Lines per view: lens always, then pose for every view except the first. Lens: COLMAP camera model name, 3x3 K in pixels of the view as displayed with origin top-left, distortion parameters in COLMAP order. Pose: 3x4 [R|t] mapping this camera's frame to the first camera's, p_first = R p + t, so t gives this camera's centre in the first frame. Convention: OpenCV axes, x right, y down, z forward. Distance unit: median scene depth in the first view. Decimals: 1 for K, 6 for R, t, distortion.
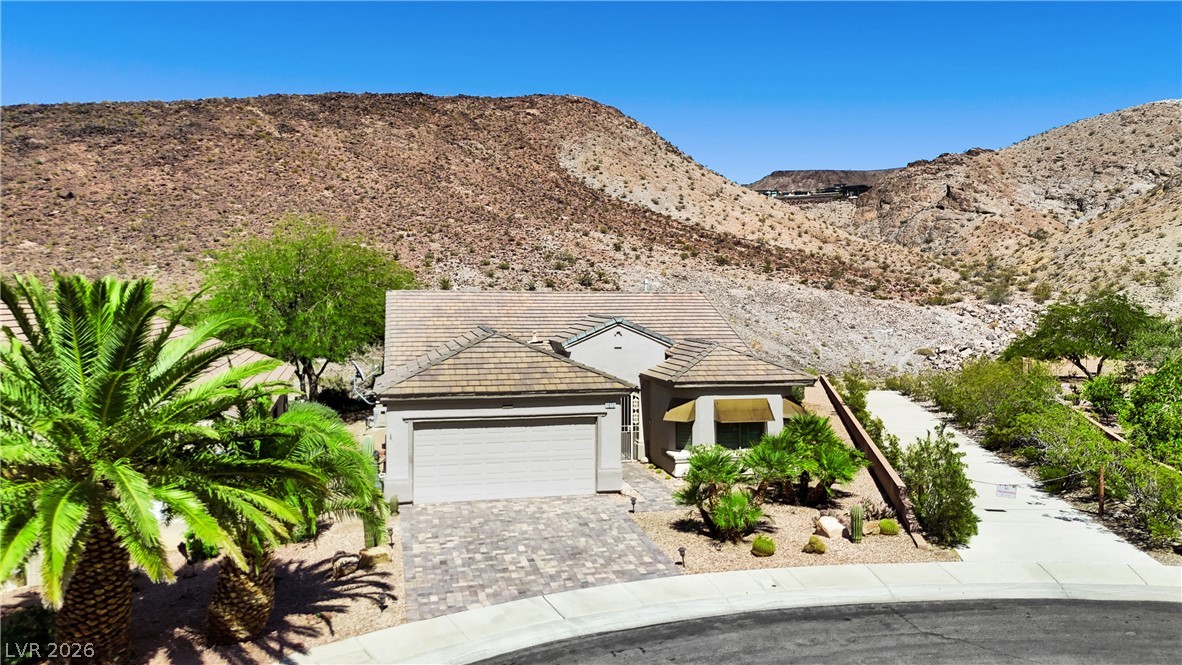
lens RADIAL K [[871.8, 0, 593.6], [0, 871.8, 336.9], [0, 0, 1]] dist [0.082662, -0.081141]
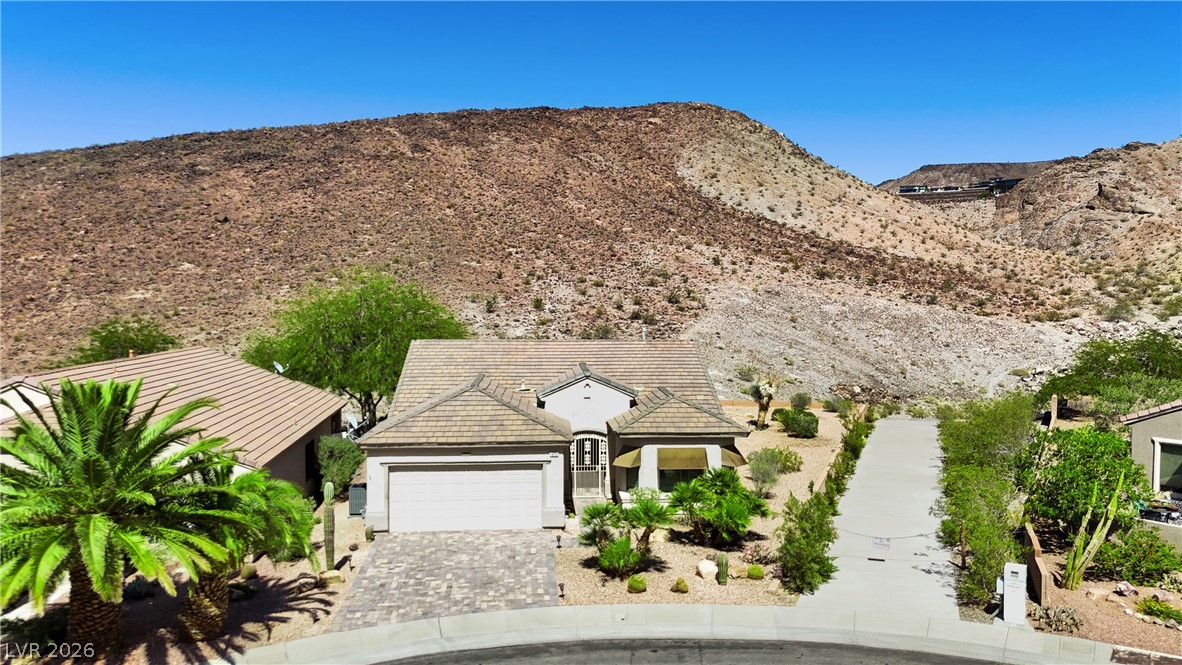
lens RADIAL K [[871.8, 0, 593.6], [0, 871.8, 336.9], [0, 0, 1]] dist [0.082662, -0.081141]
pose [[0.987443, 0.007371, -0.157801, 0.042659], [-0.007206, 0.999973, 0.001621, -0.013747], [0.157809, -0.000463, 0.987470, -0.026705]]
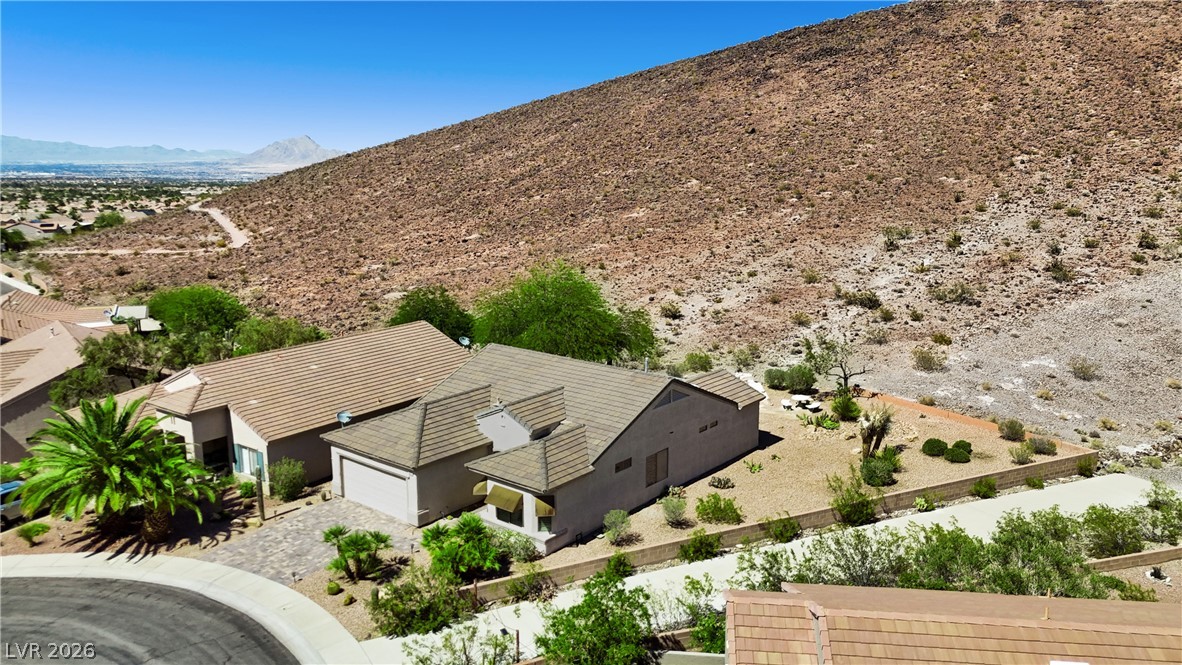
lens RADIAL K [[871.8, 0, 593.6], [0, 871.8, 336.9], [0, 0, 1]] dist [0.082662, -0.081141]
pose [[0.610297, 0.159051, -0.776041, 0.236200], [-0.030269, 0.983603, 0.177787, -0.076485], [0.791594, -0.085013, 0.605105, 0.052004]]
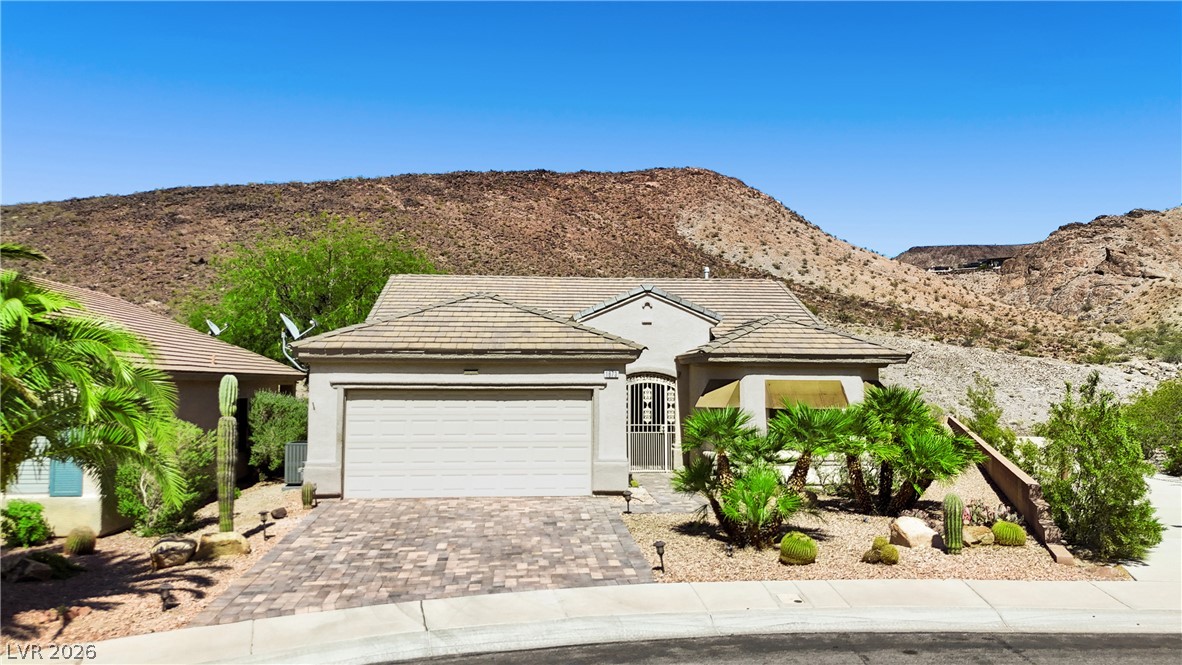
lens RADIAL K [[871.8, 0, 593.6], [0, 871.8, 336.9], [0, 0, 1]] dist [0.082662, -0.081141]
pose [[0.989106, -0.004561, -0.147134, 0.018703], [-0.009188, 0.995658, -0.092630, 0.019112], [0.146918, 0.092973, 0.984770, 0.044057]]
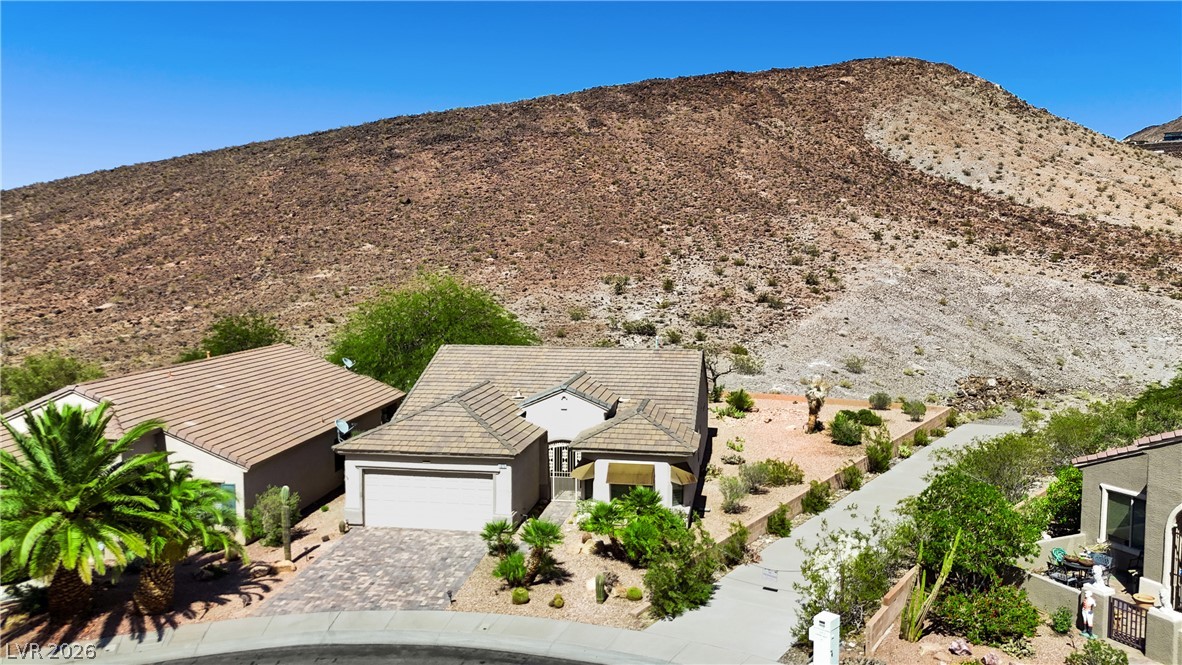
lens RADIAL K [[871.8, 0, 593.6], [0, 871.8, 336.9], [0, 0, 1]] dist [0.082662, -0.081141]
pose [[0.922403, 0.033561, -0.384769, 0.105534], [-0.016532, 0.998735, 0.047481, -0.029336], [0.385876, -0.037436, 0.921791, -0.023174]]
